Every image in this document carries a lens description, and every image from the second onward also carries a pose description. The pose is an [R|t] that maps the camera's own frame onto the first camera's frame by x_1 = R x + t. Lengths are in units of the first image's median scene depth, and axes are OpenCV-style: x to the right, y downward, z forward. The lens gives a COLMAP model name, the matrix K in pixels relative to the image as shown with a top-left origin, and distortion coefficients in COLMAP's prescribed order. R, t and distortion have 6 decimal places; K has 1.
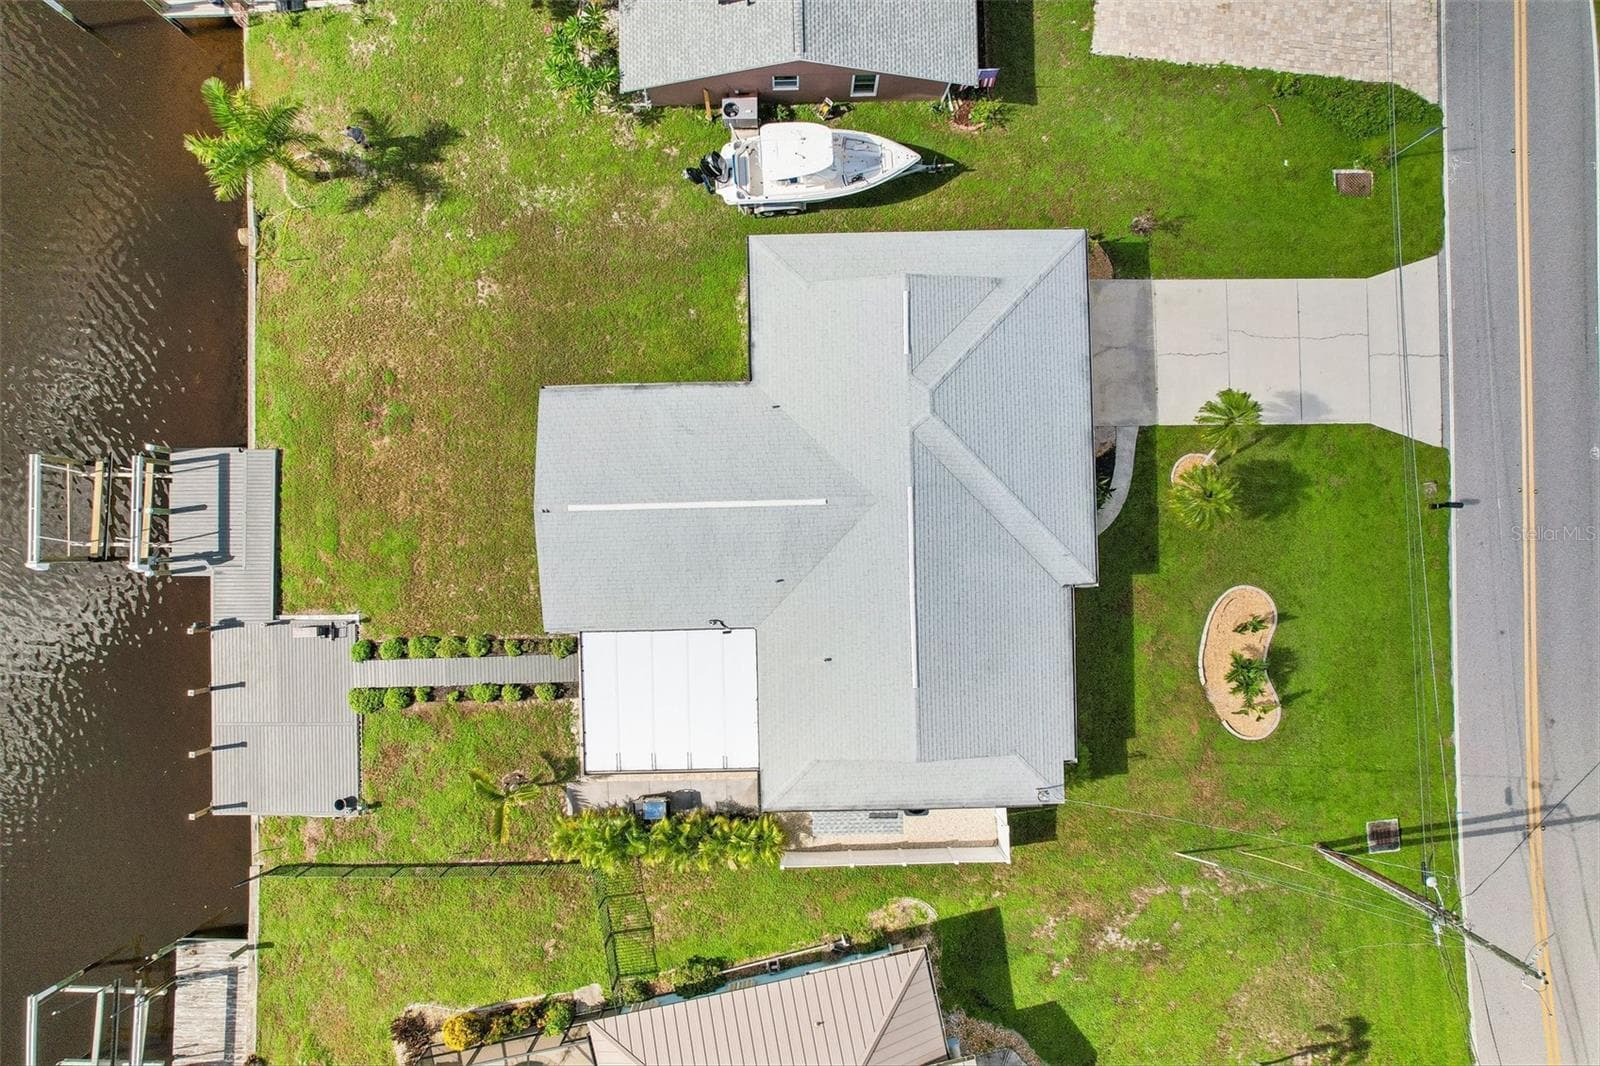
lens RADIAL K [[1019.7, 0, 783.5], [0, 1019.7, 541.4], [0, 0, 1]] dist [-0.003360, 0.002203]
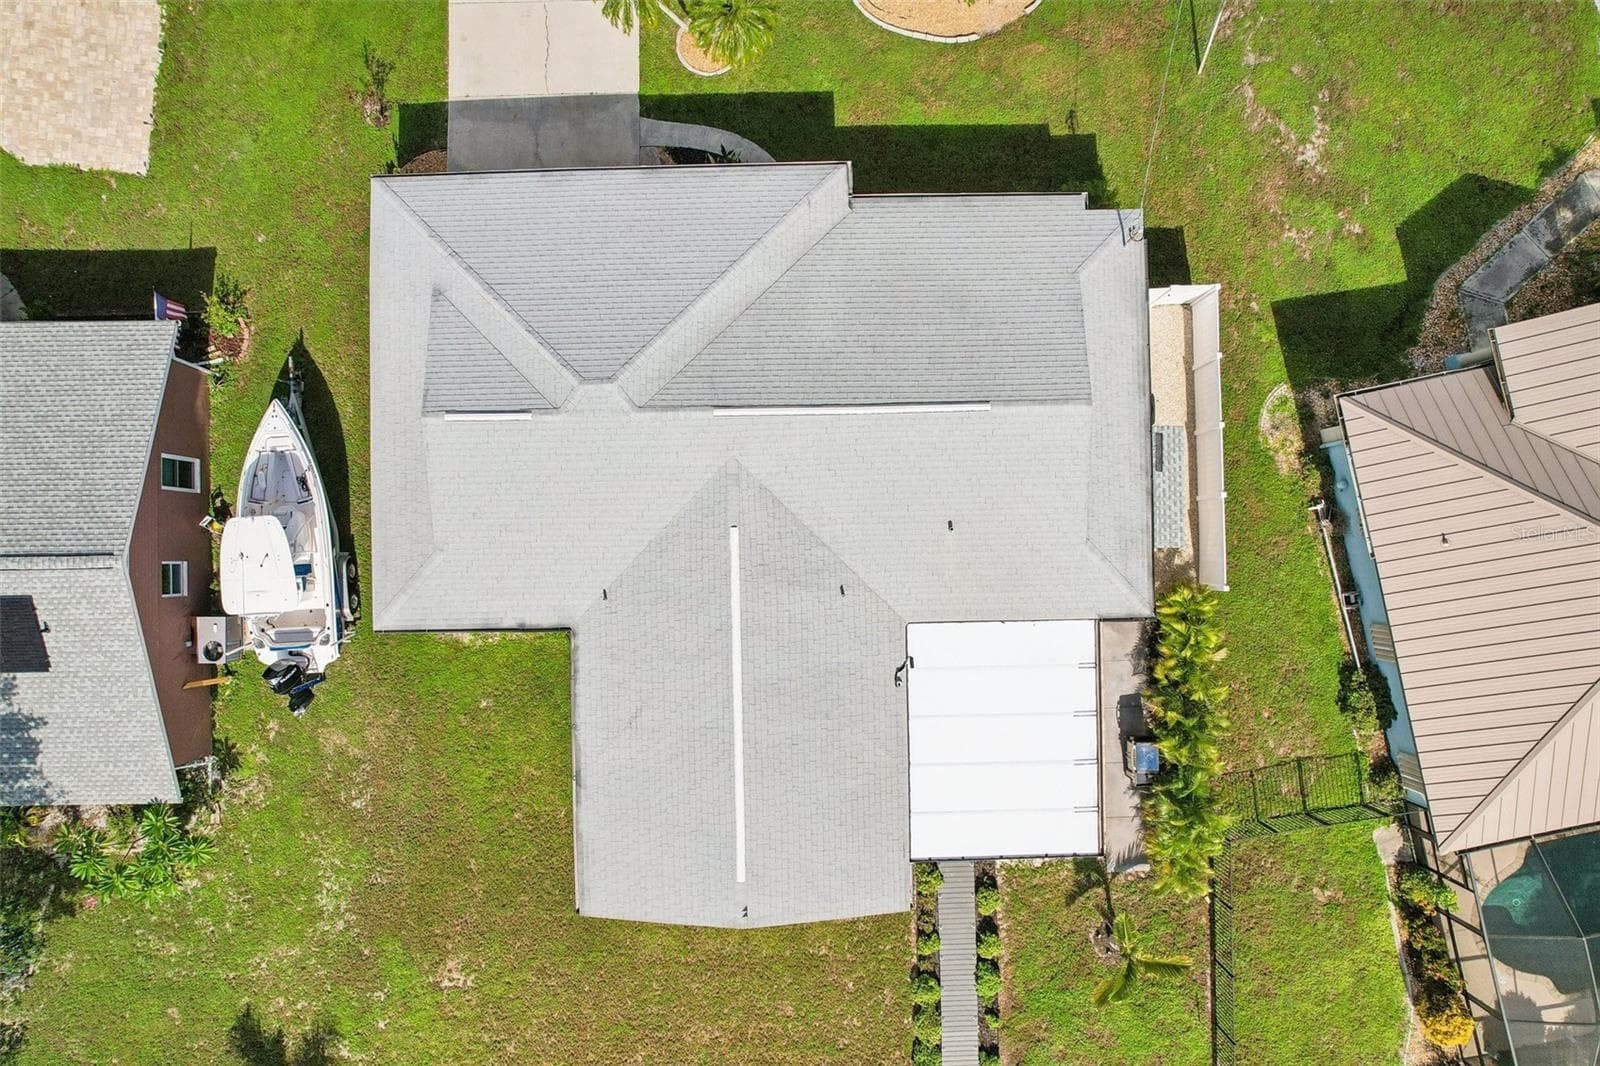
lens RADIAL K [[1019.7, 0, 783.5], [0, 1019.7, 541.4], [0, 0, 1]] dist [-0.003360, 0.002203]
pose [[0.005223, -0.999584, 0.028355, 0.010072], [0.999911, 0.004873, -0.012416, 0.005175], [0.012272, 0.028417, 0.999521, 0.243369]]
